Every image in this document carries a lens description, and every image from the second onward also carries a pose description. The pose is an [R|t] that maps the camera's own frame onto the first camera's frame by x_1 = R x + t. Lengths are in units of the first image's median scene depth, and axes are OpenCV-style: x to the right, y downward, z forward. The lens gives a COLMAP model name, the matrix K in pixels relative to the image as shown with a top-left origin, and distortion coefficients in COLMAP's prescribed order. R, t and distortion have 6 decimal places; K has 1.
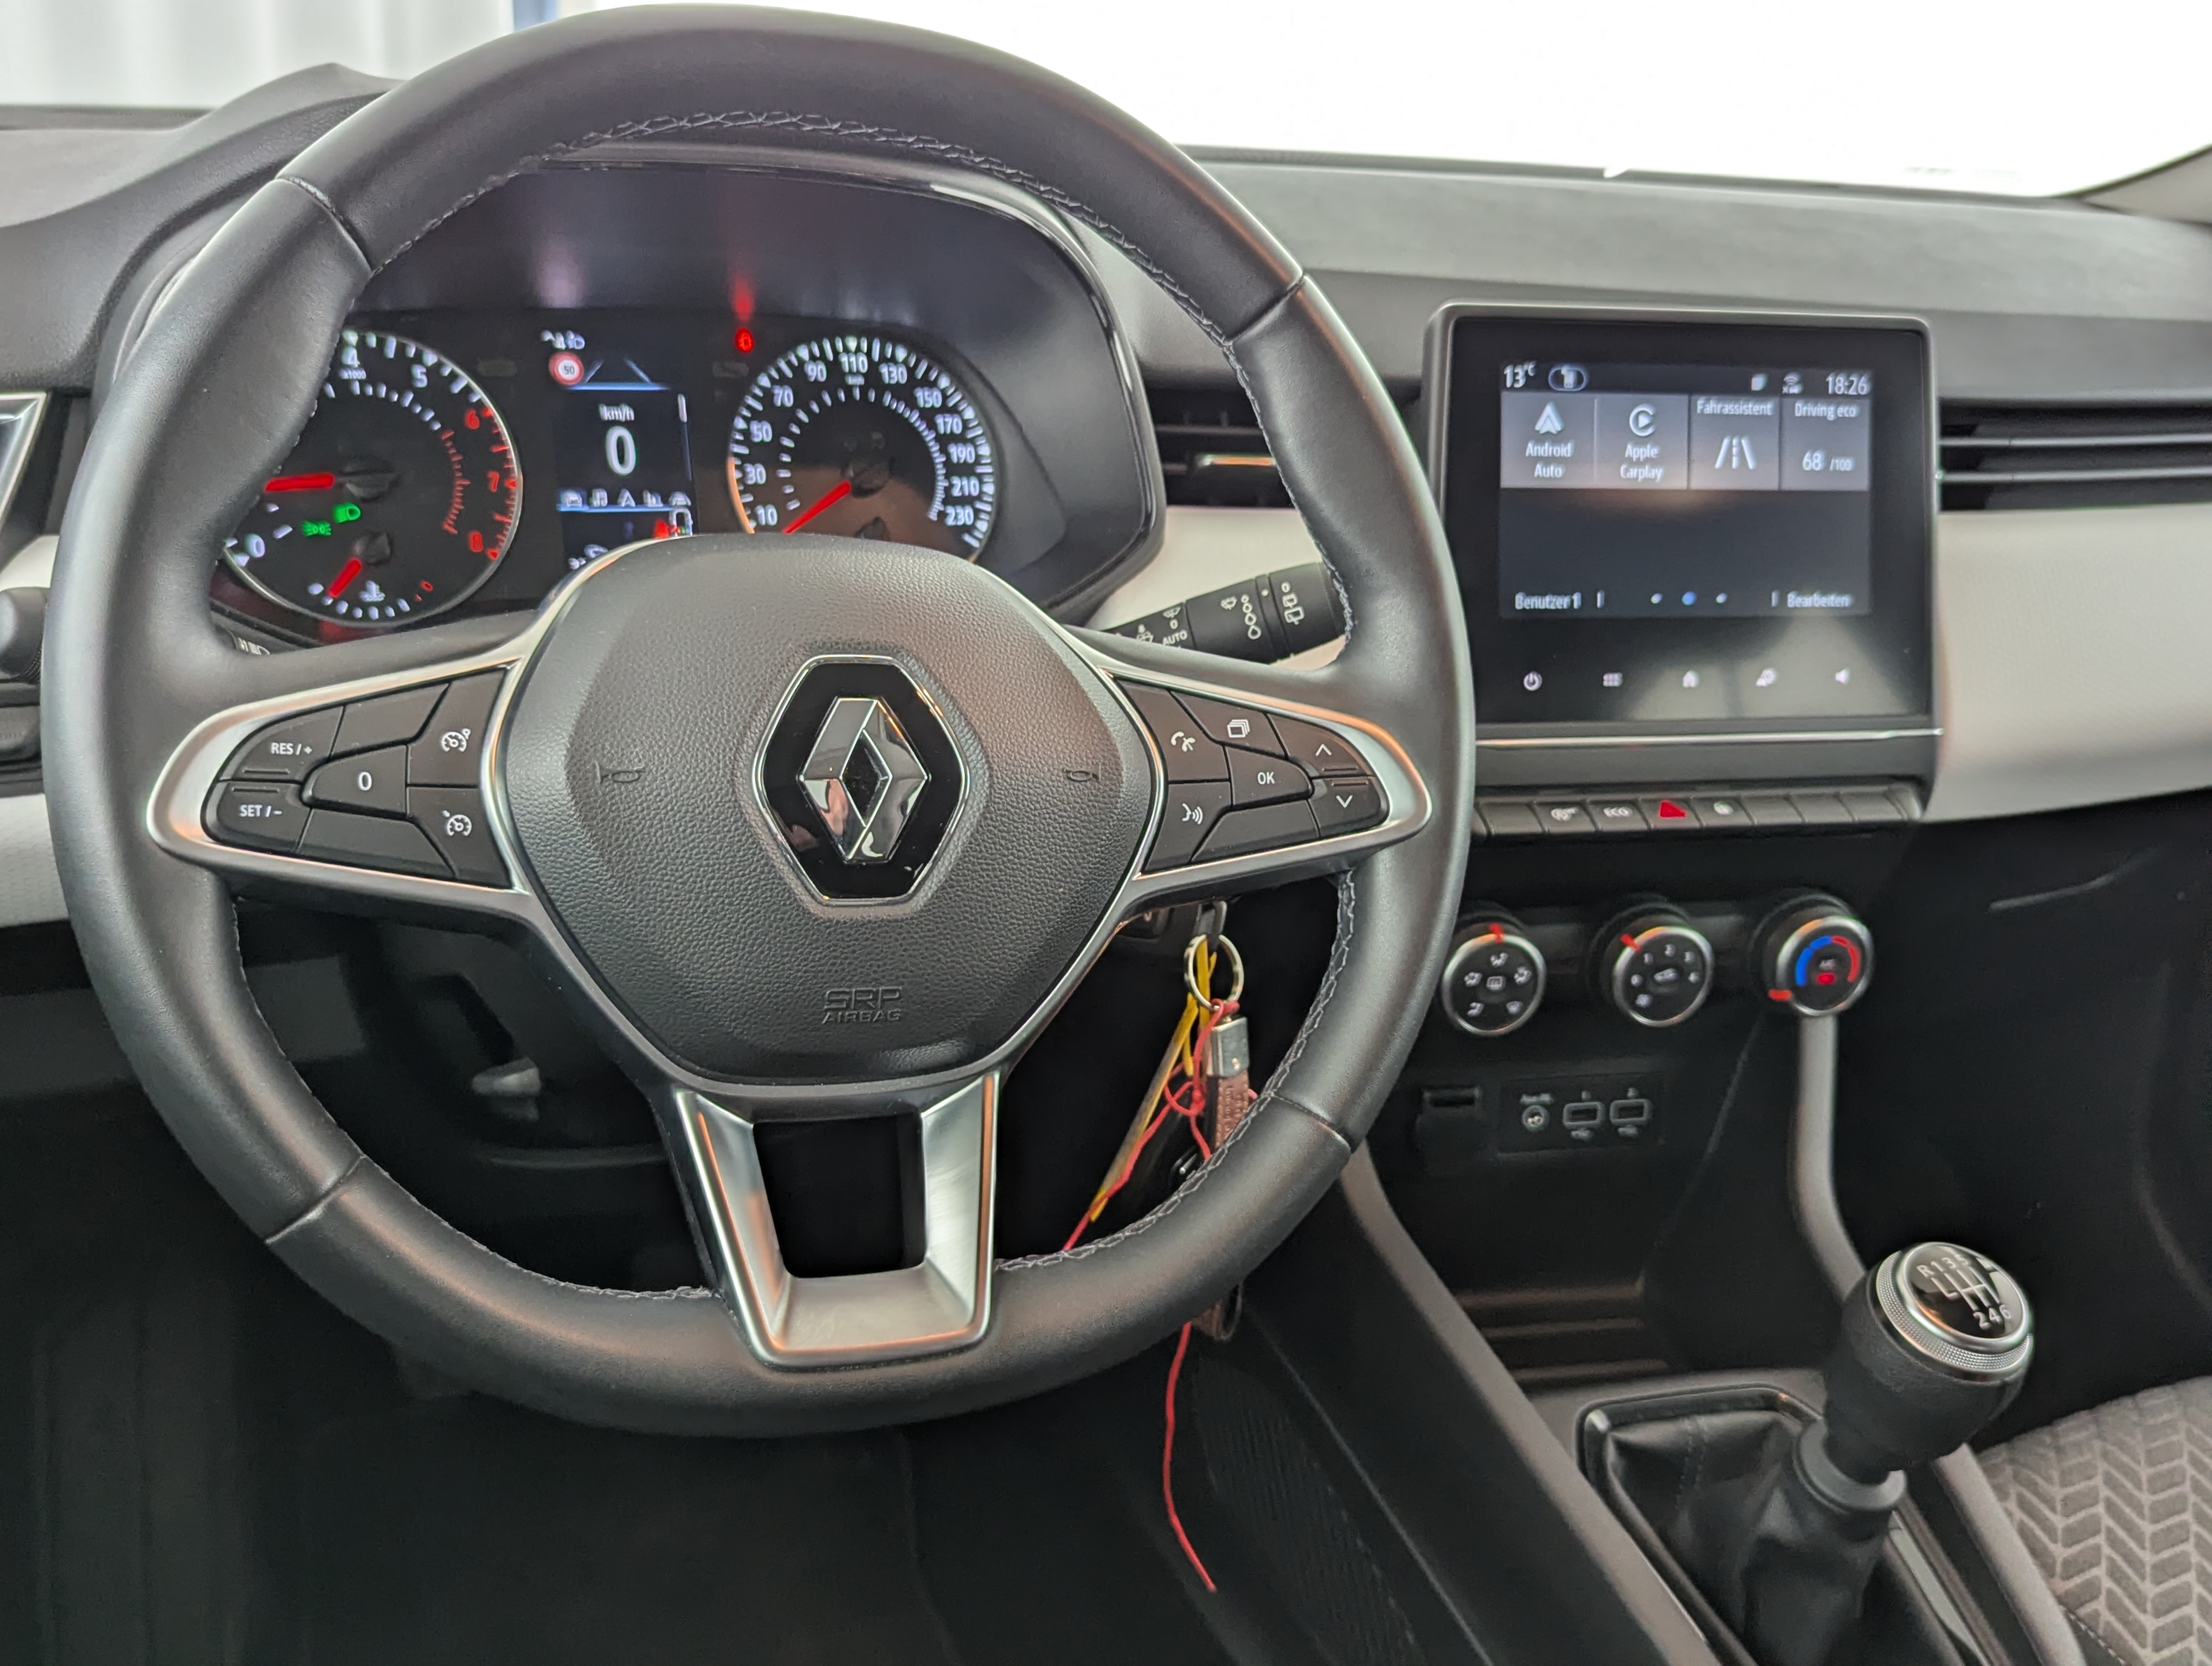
lens RADIAL K [[2088.9, 0, 1087.4], [0, 2088.9, 820.4], [0, 0, 1]] dist [0.029023, 0.000000]
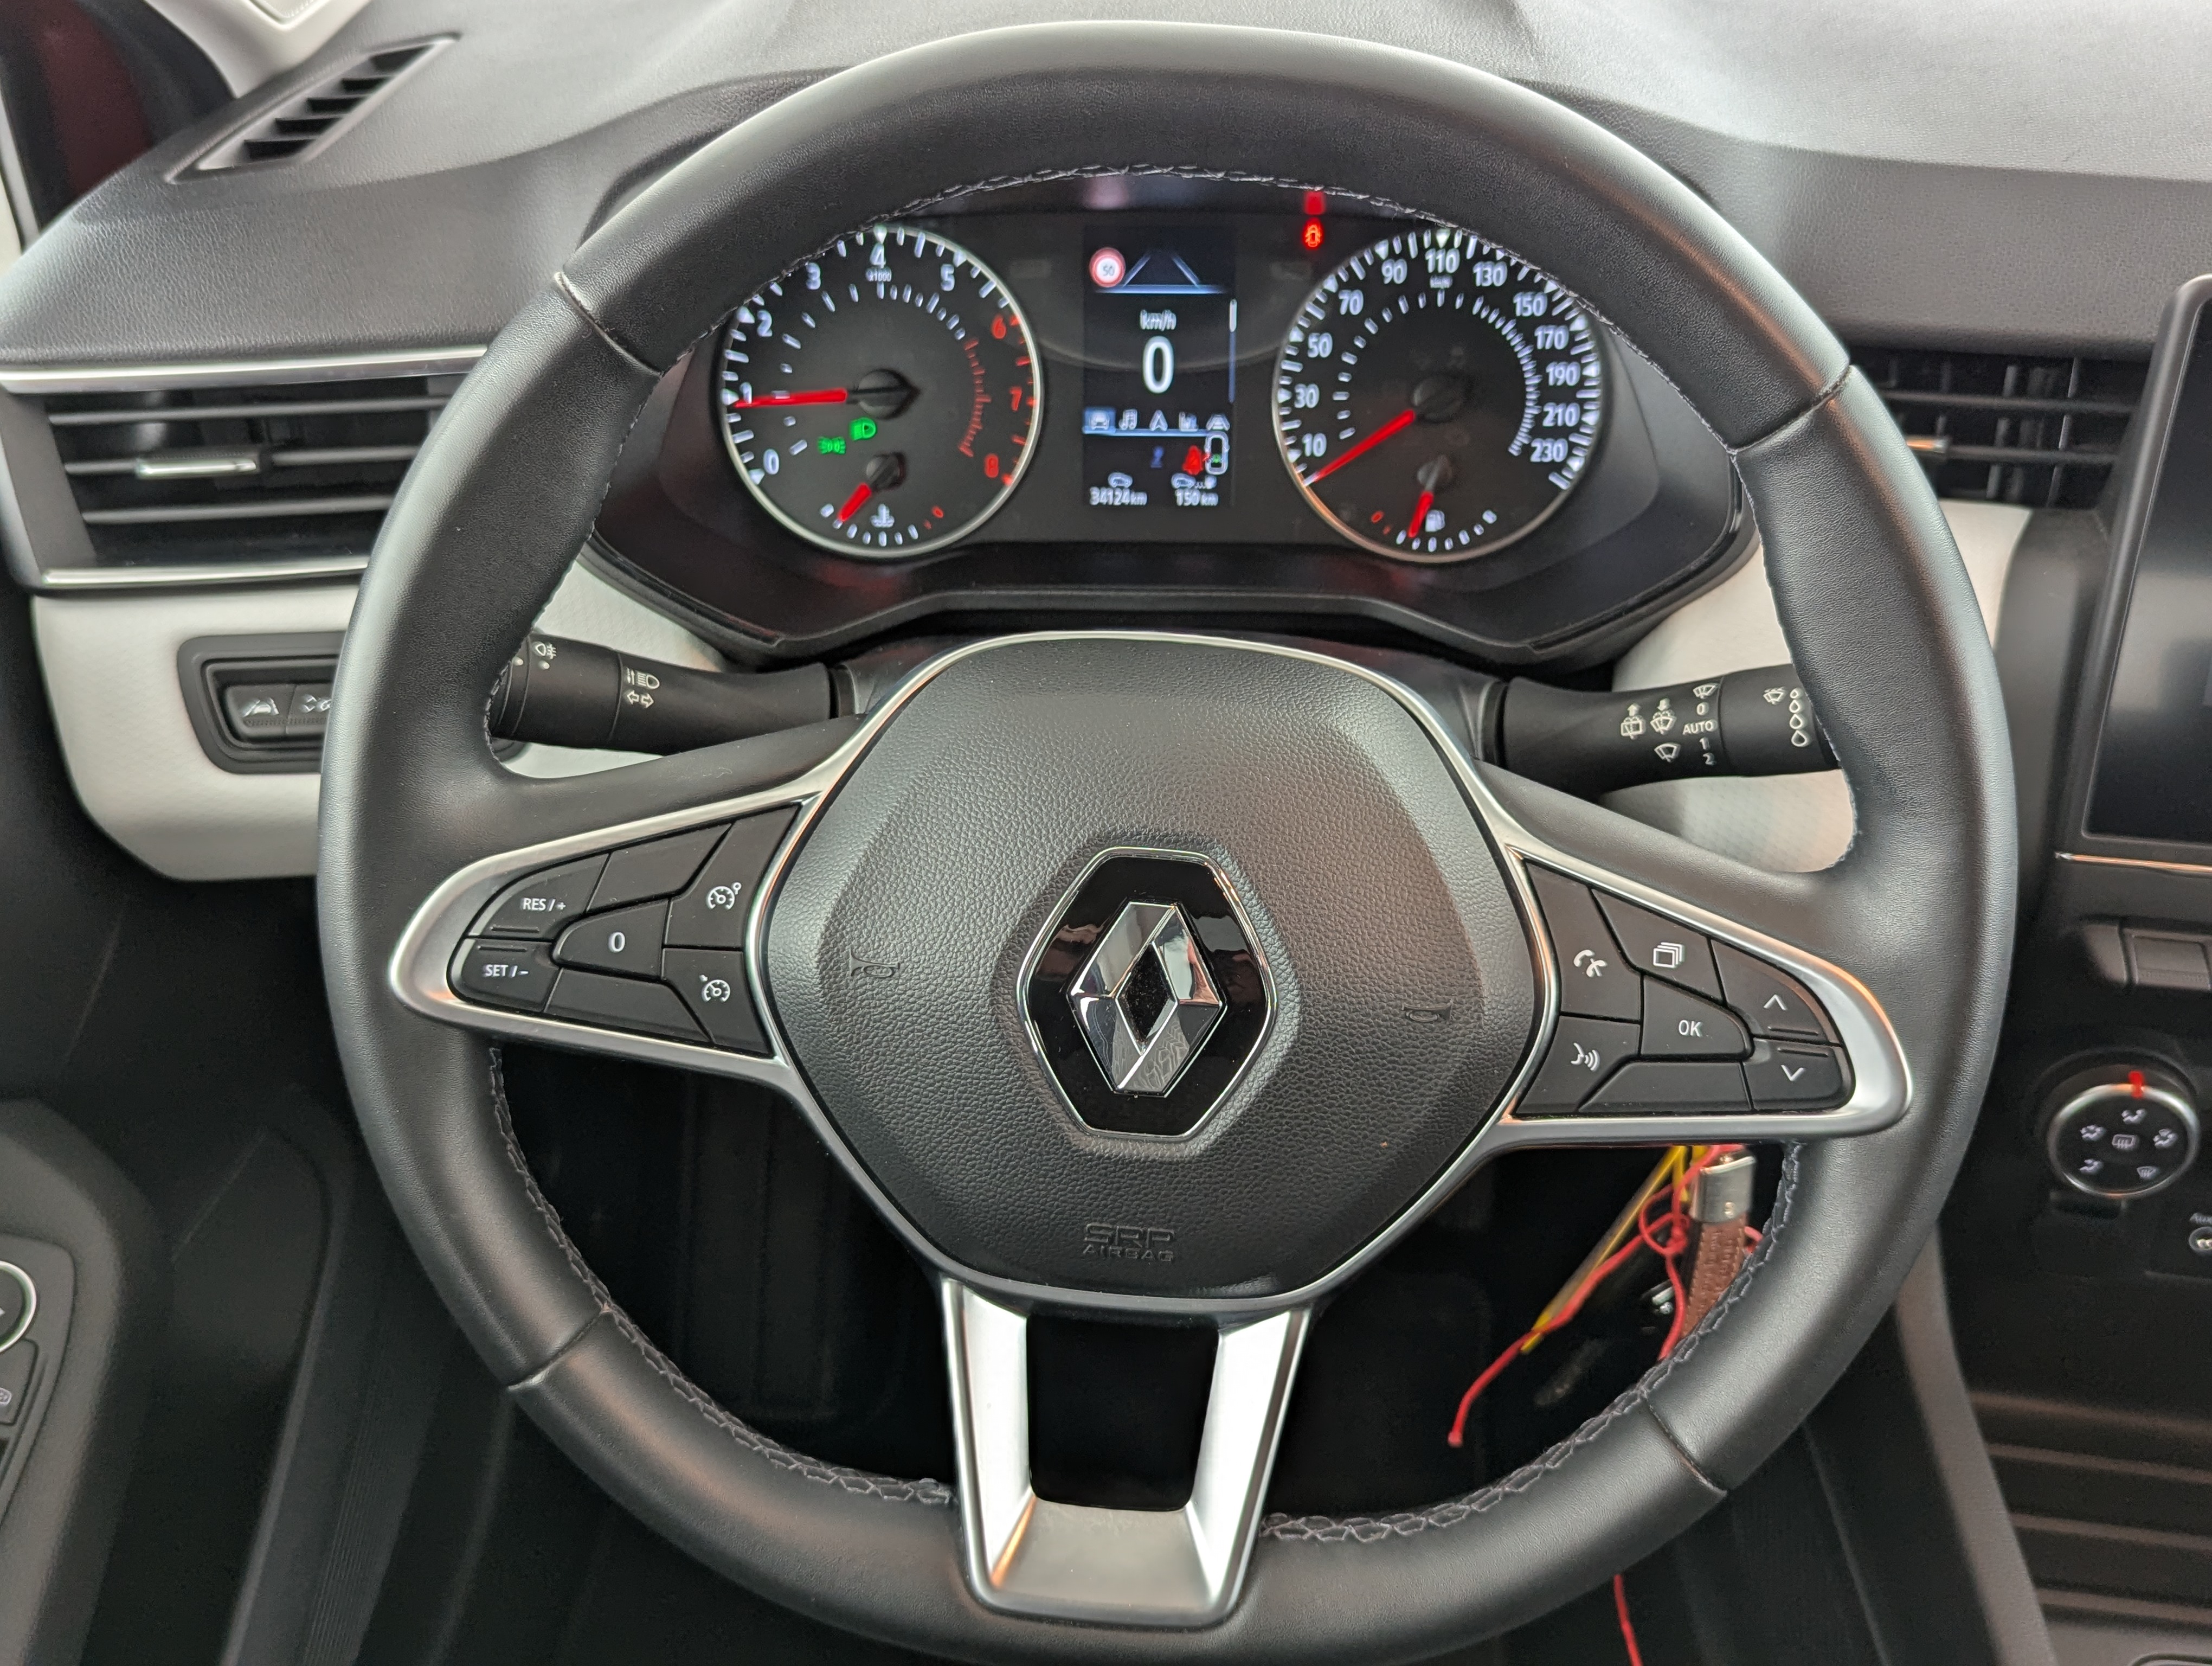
lens RADIAL K [[2088.9, 0, 1121.1], [0, 2088.9, 829.3], [0, 0, 1]] dist [0.029023, 0.000000]
pose [[0.917104, 0.160107, -0.365083, 0.122946], [-0.081816, 0.971904, 0.220702, -0.185905], [0.390162, -0.172537, 0.904436, 0.162345]]
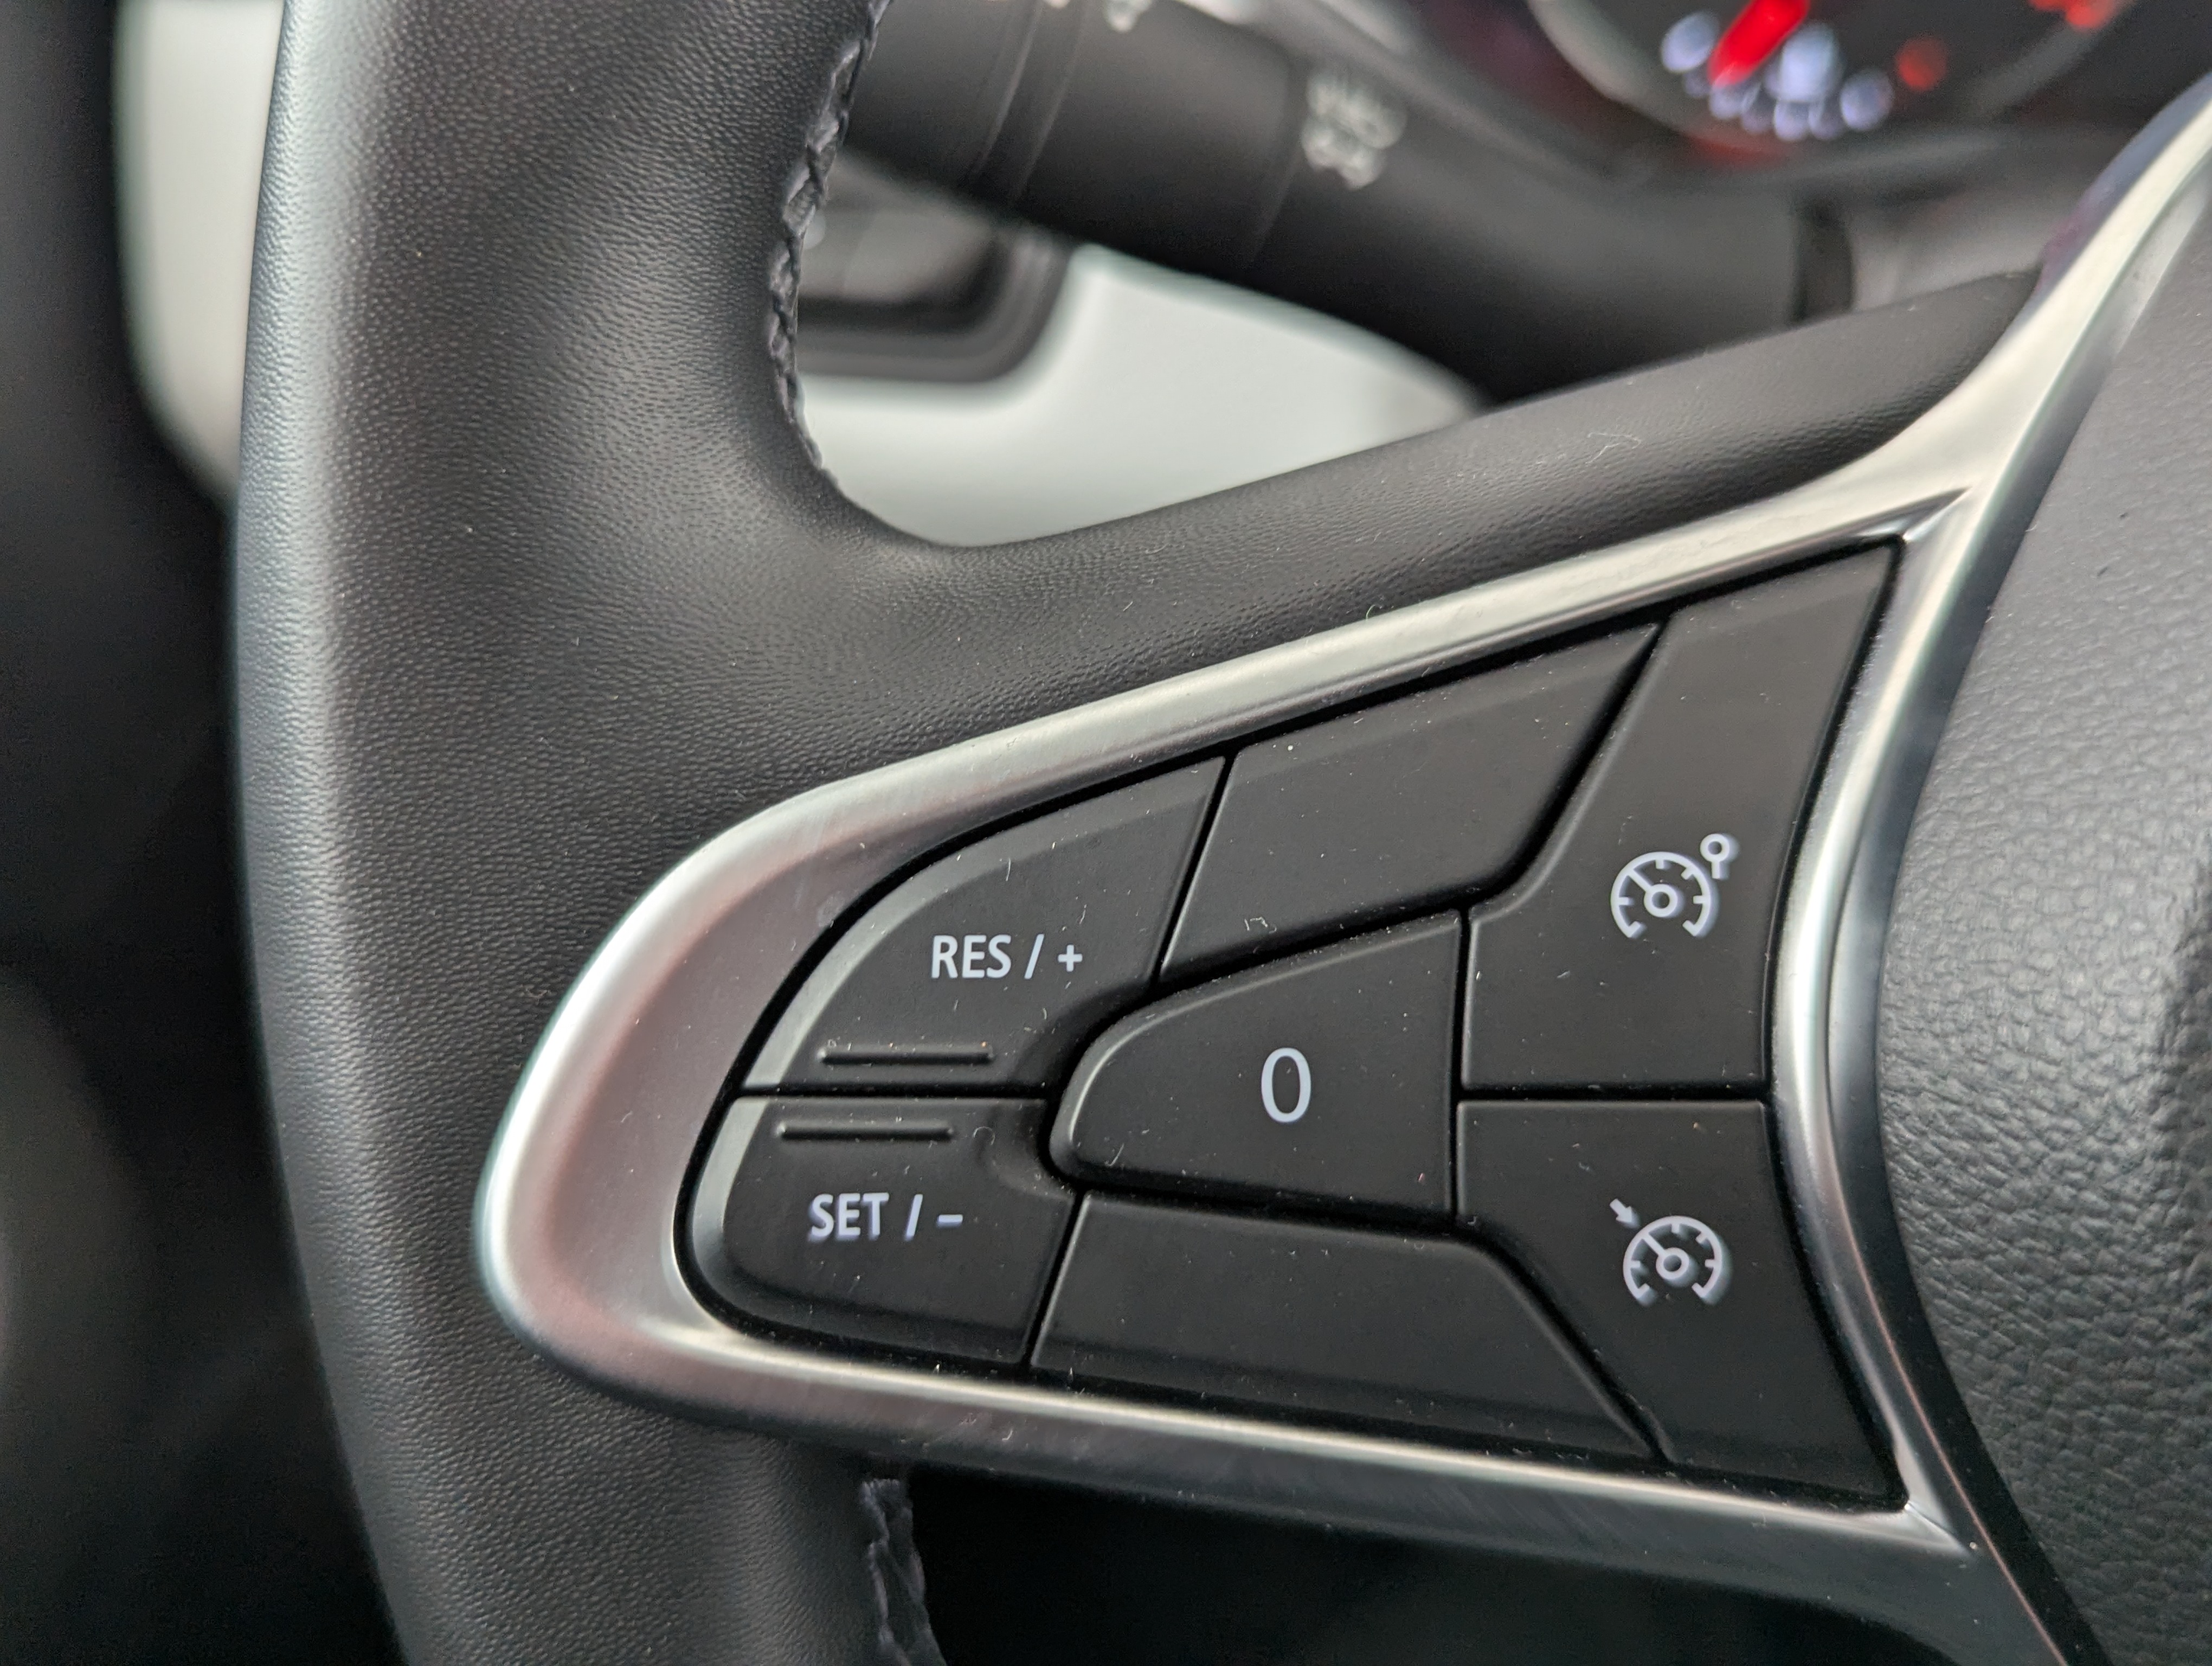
lens RADIAL K [[2088.9, 0, 1117.3], [0, 2088.9, 822.0], [0, 0, 1]] dist [0.029023, 0.000000]
pose [[0.810761, 0.062462, -0.582035, -0.141776], [0.034235, 0.987529, 0.153667, -0.055156], [0.584375, -0.144514, 0.798512, 0.511018]]
